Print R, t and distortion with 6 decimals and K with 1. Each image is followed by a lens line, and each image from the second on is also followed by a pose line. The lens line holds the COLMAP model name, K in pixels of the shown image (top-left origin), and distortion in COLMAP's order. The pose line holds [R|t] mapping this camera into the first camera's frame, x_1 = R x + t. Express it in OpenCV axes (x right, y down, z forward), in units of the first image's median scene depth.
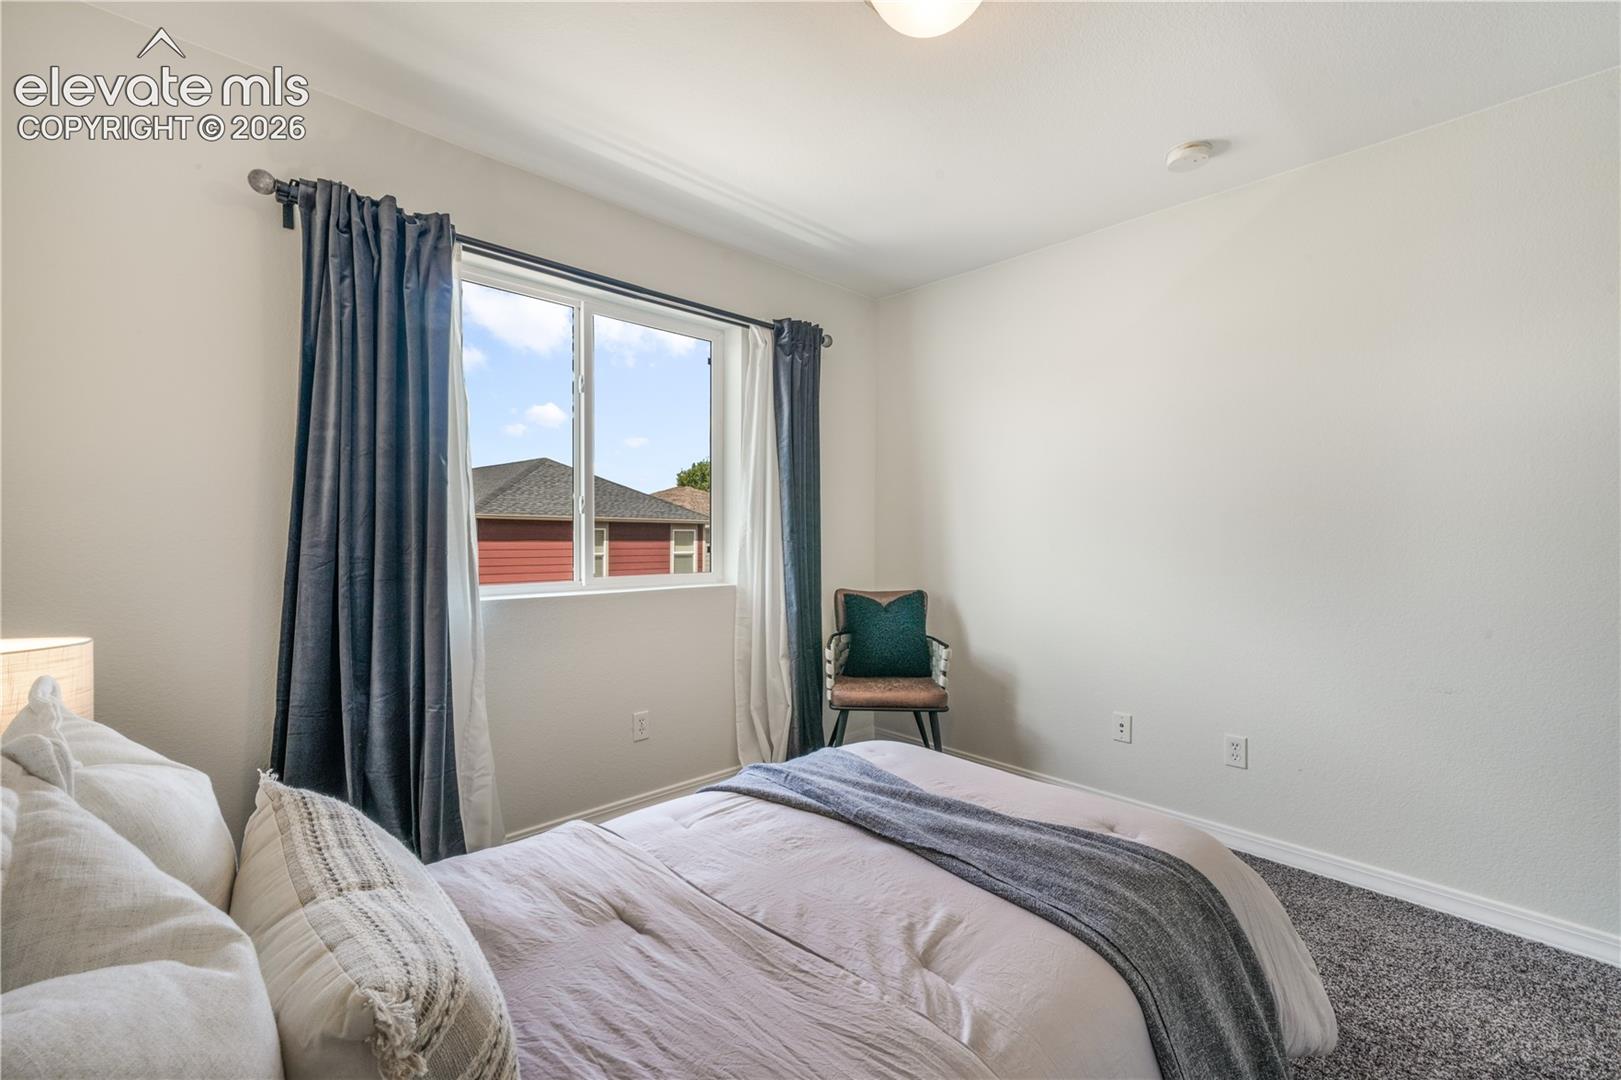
lens RADIAL K [[696.8, 0, 808.7], [0, 696.8, 544.8], [0, 0, 1]] dist [0.006098, 0.000564]
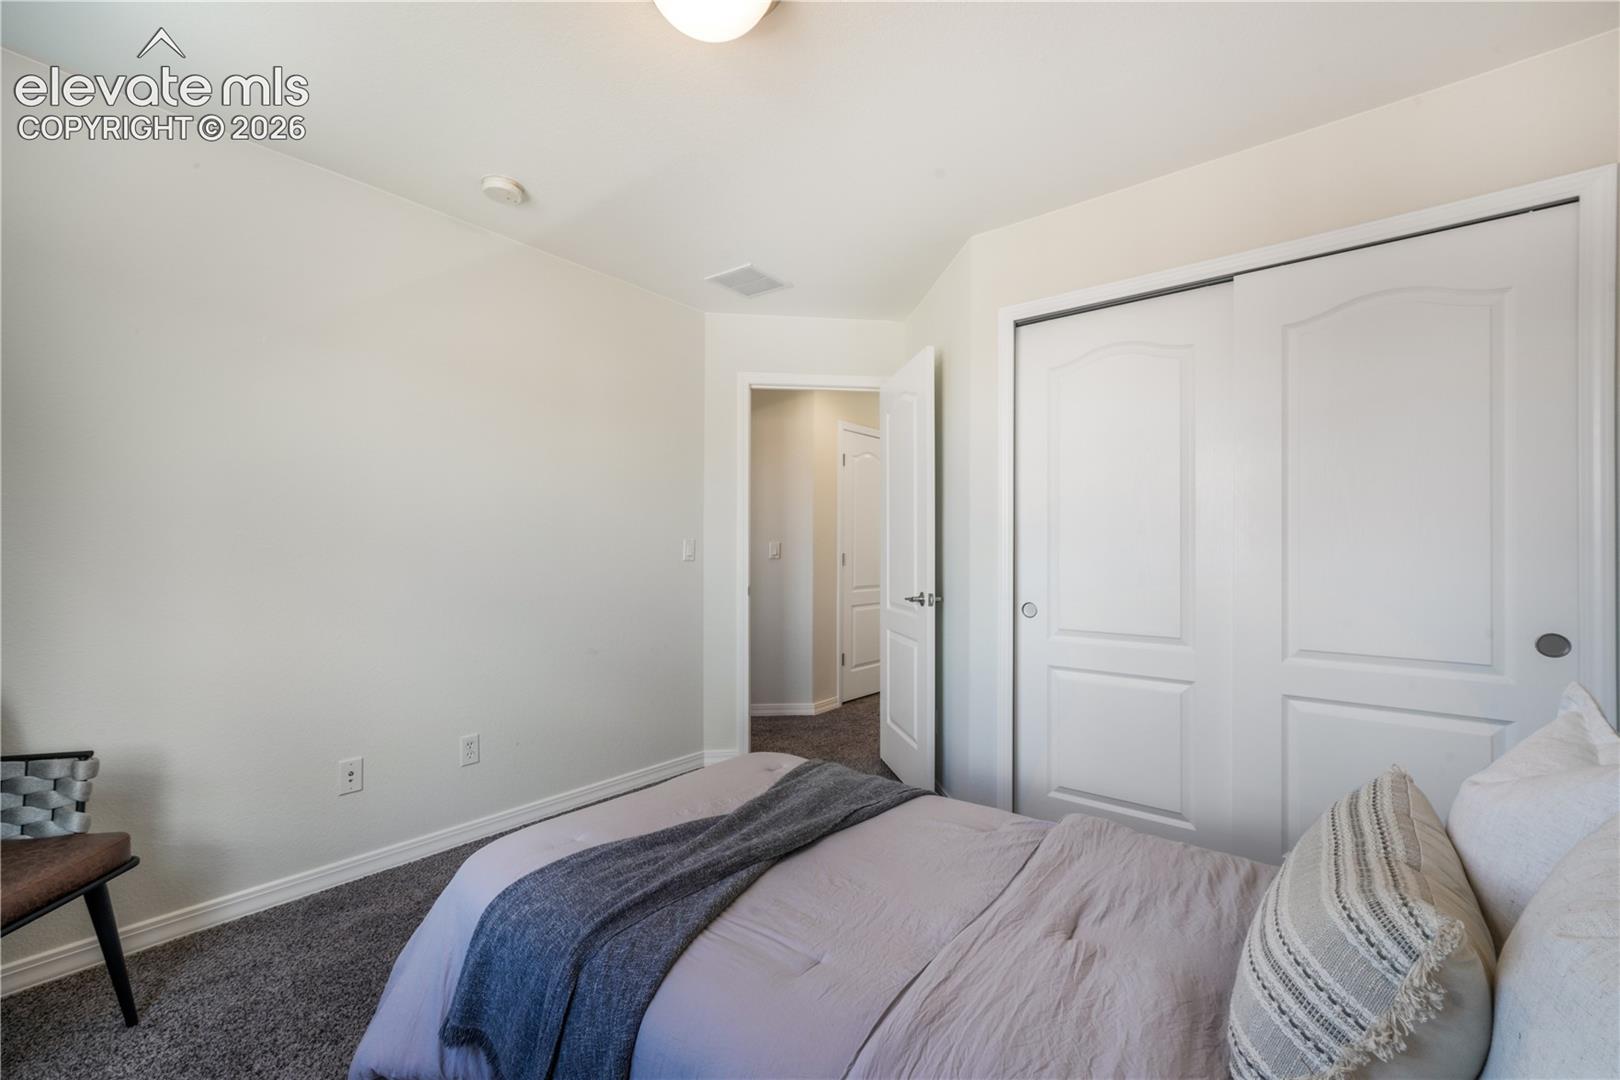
lens RADIAL K [[676.5, 0, 814.2], [0, 676.5, 551.7], [0, 0, 1]] dist [-0.000957, 0.000895]
pose [[-0.144246, -0.007565, 0.989513, -0.767633], [0.008446, 0.999925, 0.008876, -0.020950], [-0.989506, 0.009638, -0.144171, 0.980644]]
